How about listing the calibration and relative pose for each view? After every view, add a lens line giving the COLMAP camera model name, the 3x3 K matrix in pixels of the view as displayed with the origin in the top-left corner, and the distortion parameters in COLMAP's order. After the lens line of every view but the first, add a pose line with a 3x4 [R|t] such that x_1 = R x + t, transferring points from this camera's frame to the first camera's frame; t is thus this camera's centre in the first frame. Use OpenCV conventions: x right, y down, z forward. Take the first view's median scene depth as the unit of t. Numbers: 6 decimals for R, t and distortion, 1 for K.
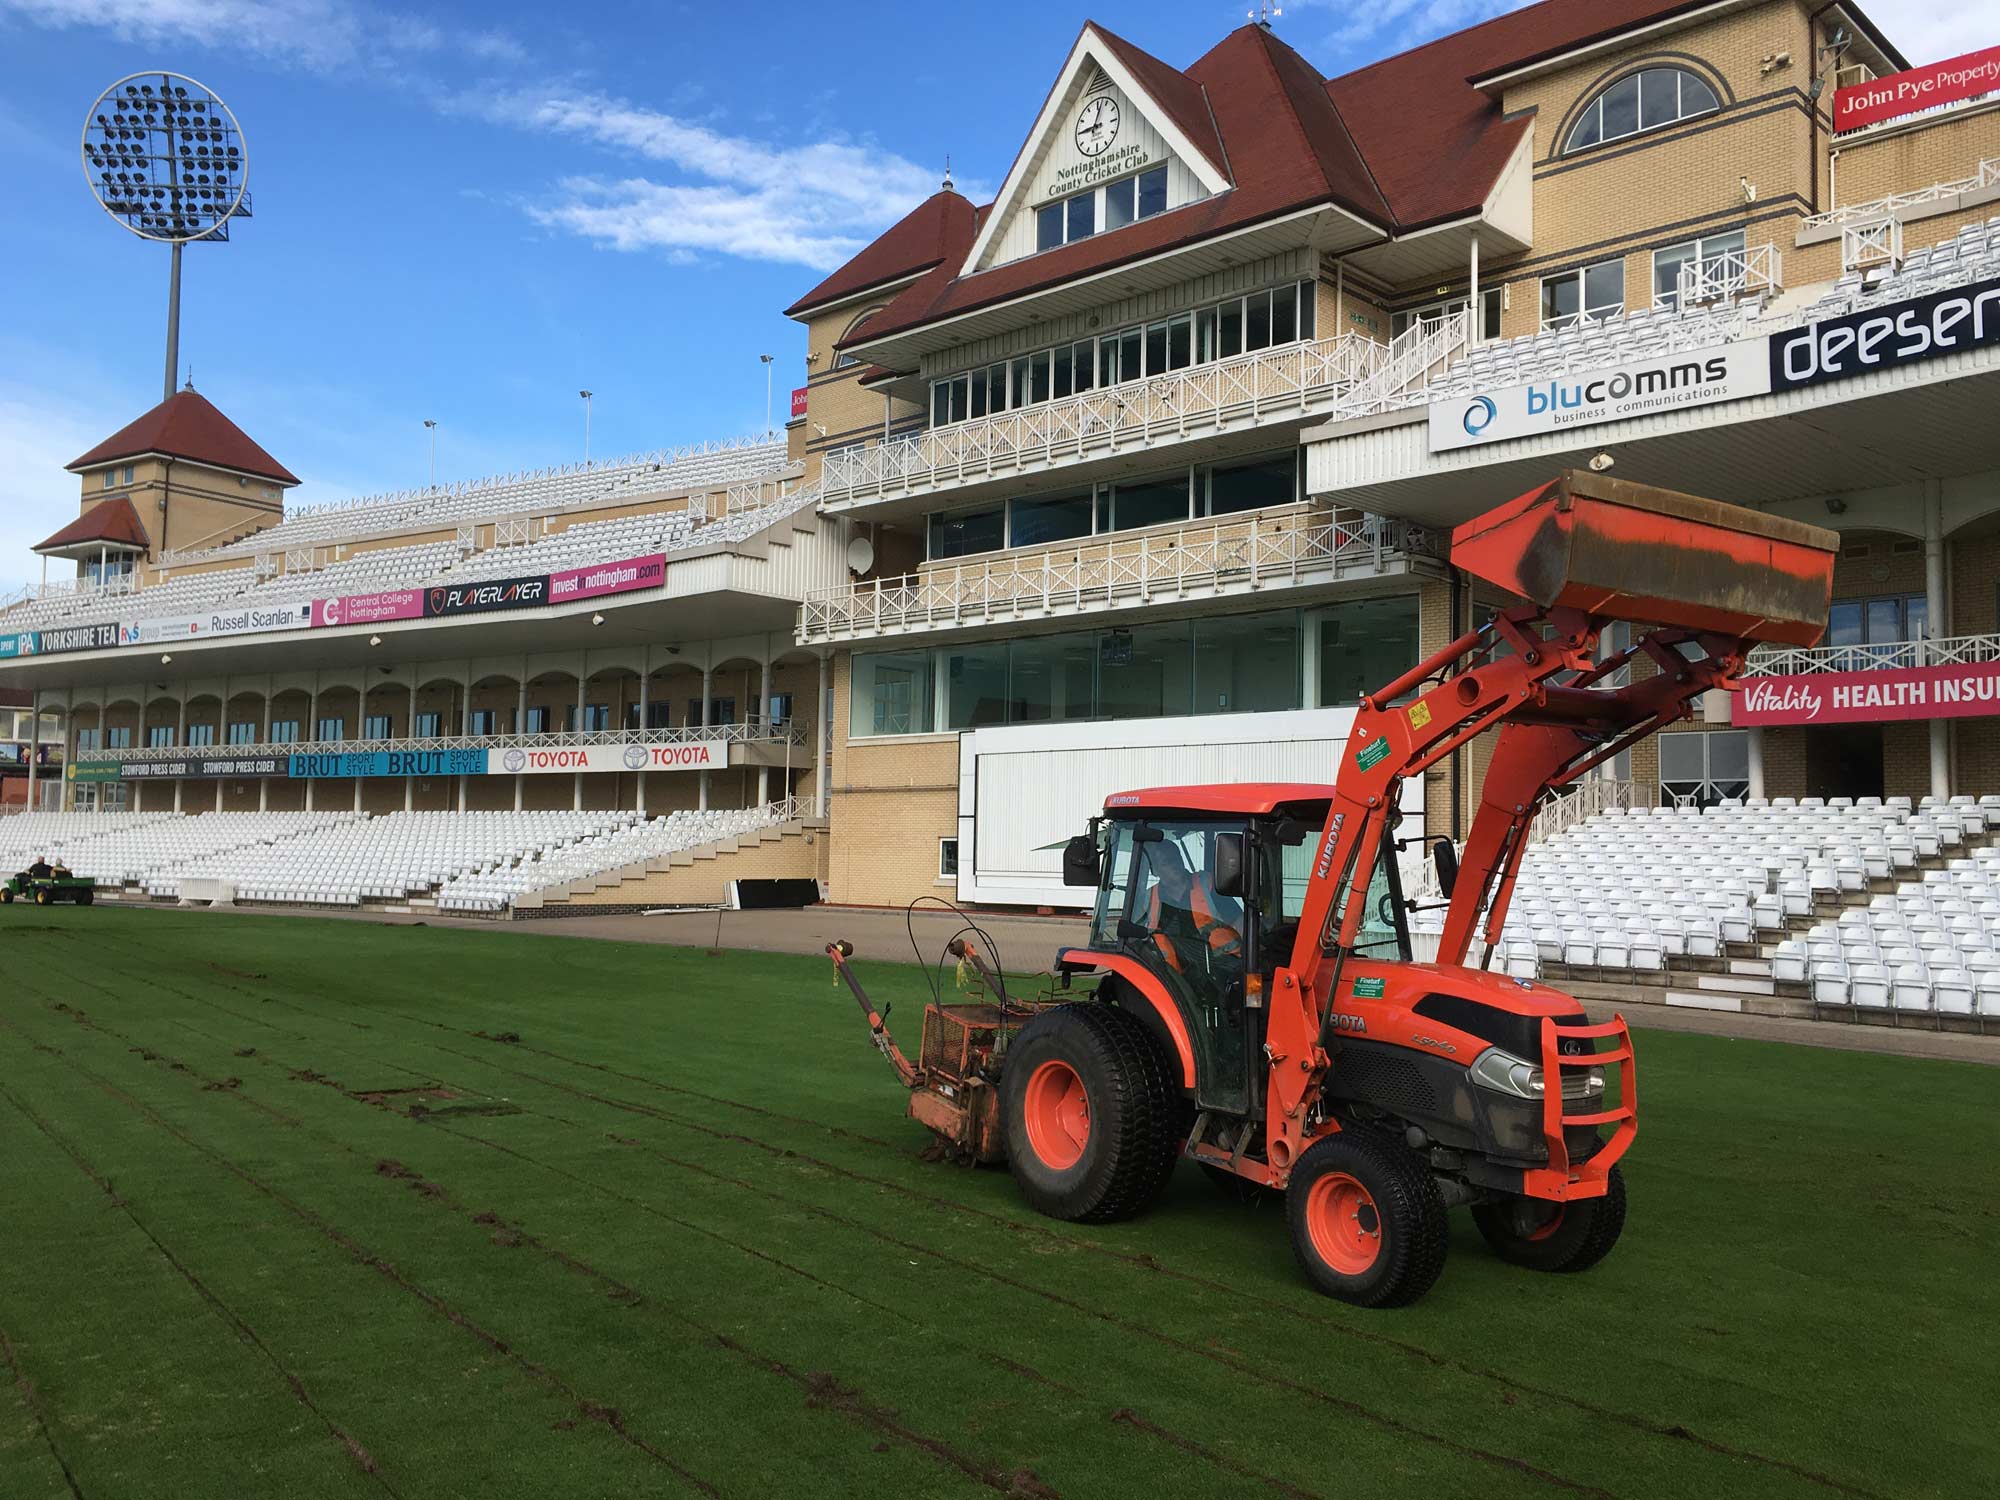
lens RADIAL K [[1689.0, 0, 1004.6], [0, 1689.0, 735.3], [0, 0, 1]] dist [0.080933, -0.098088]
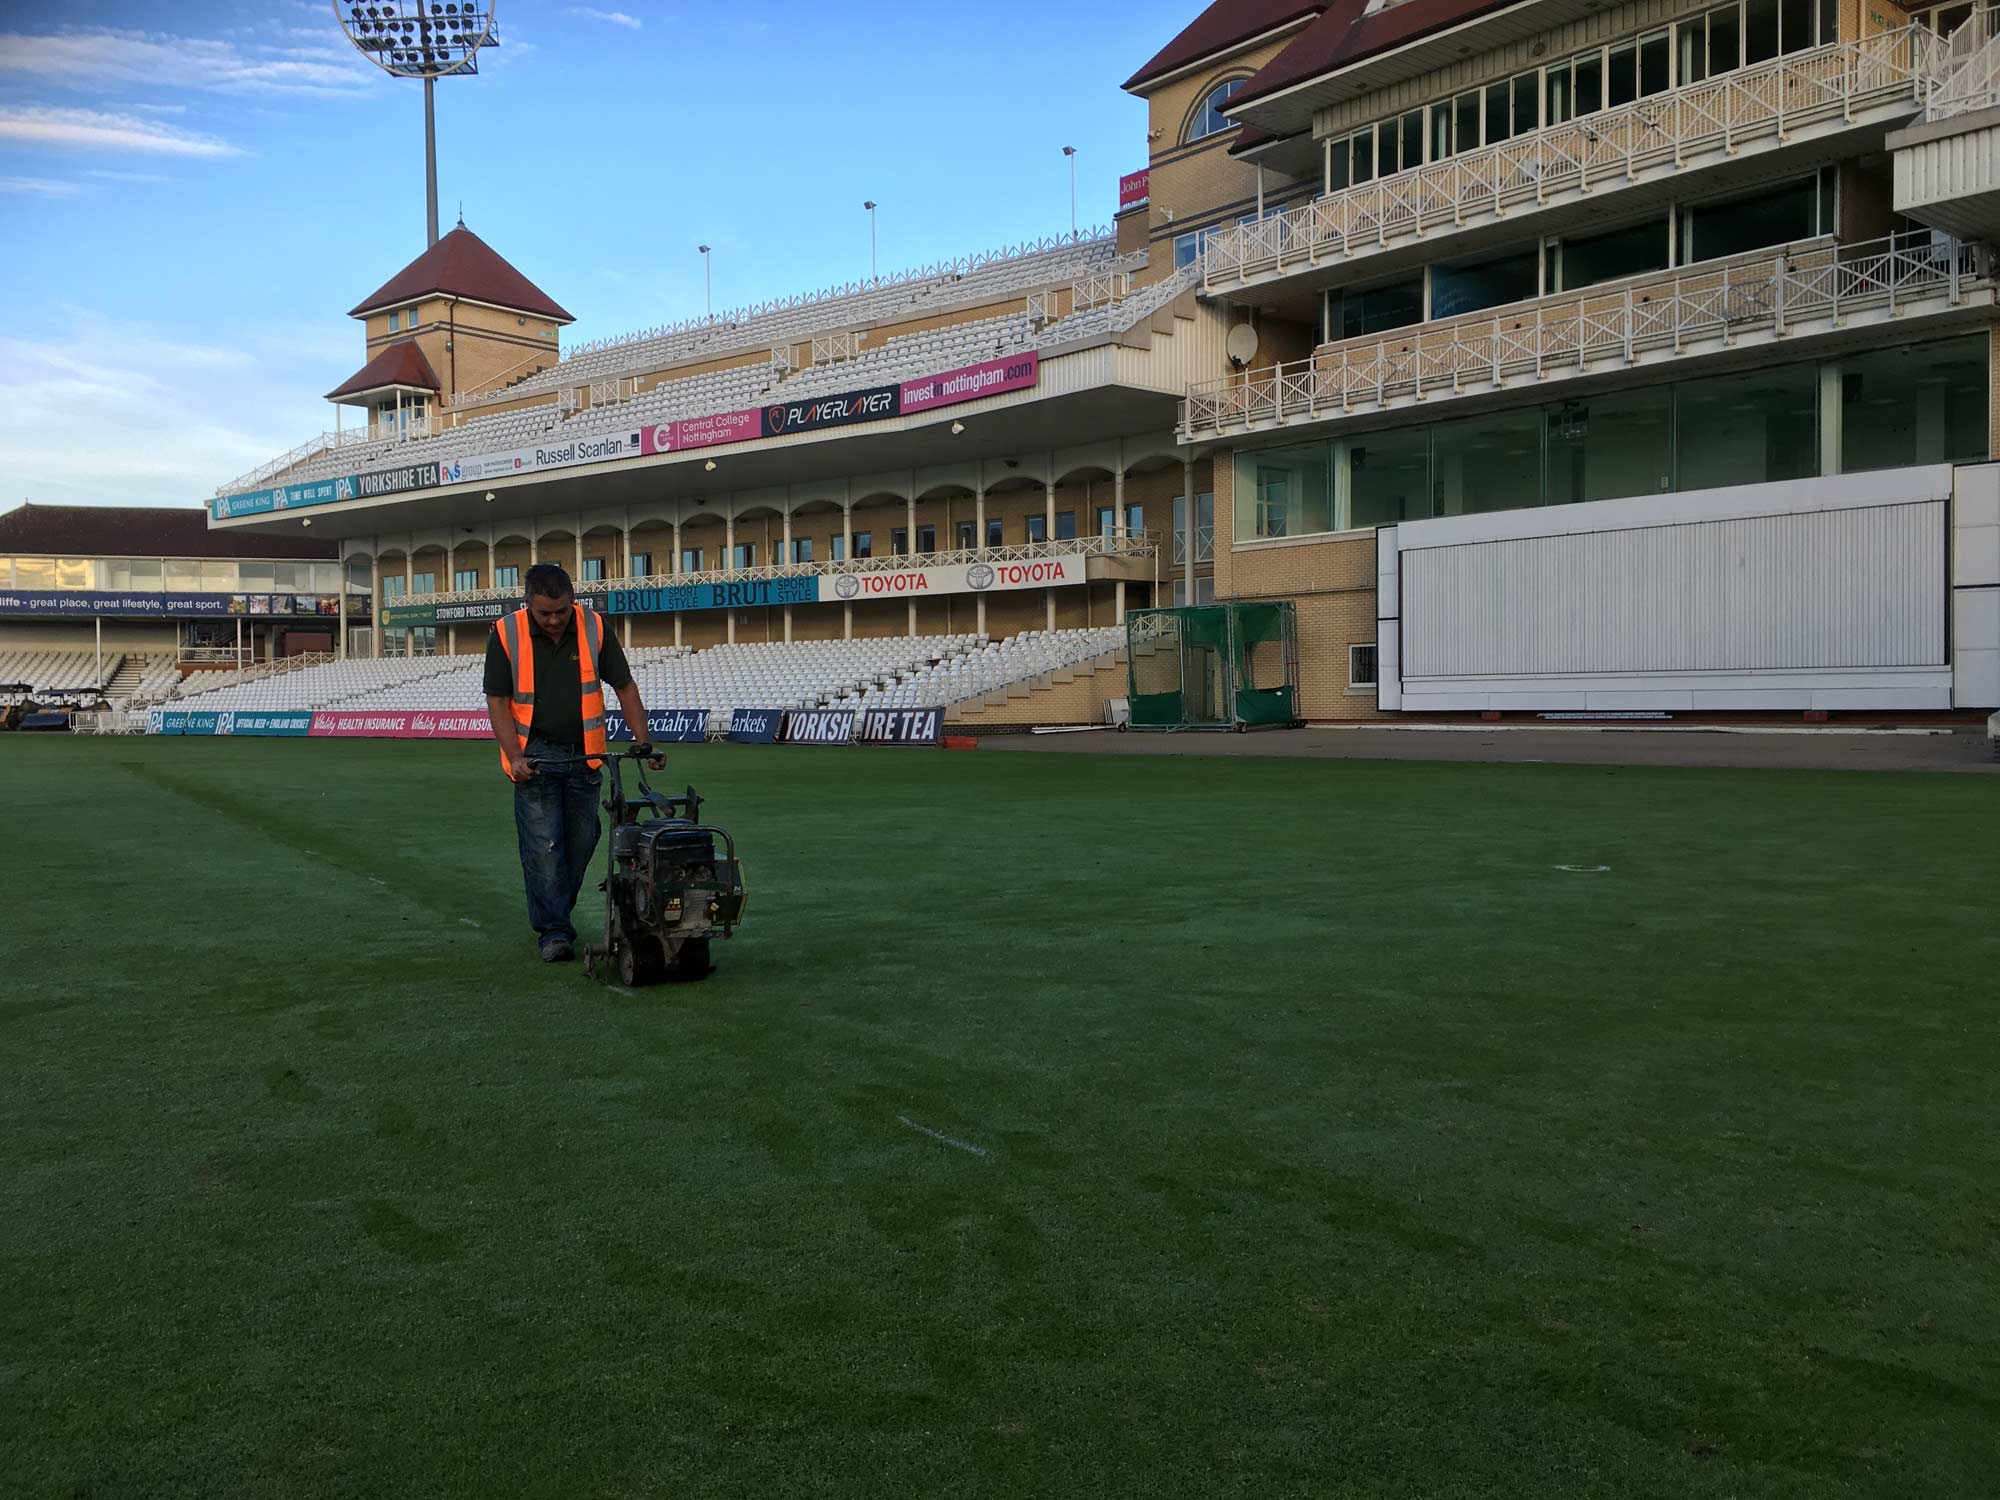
lens RADIAL K [[1689.0, 0, 1003.2], [0, 1689.0, 732.8], [0, 0, 1]] dist [0.080933, -0.098088]
pose [[0.994627, -0.025480, -0.100339, -0.134973], [0.034507, 0.995408, 0.089286, 0.019347], [0.097603, -0.092268, 0.990939, 0.053364]]
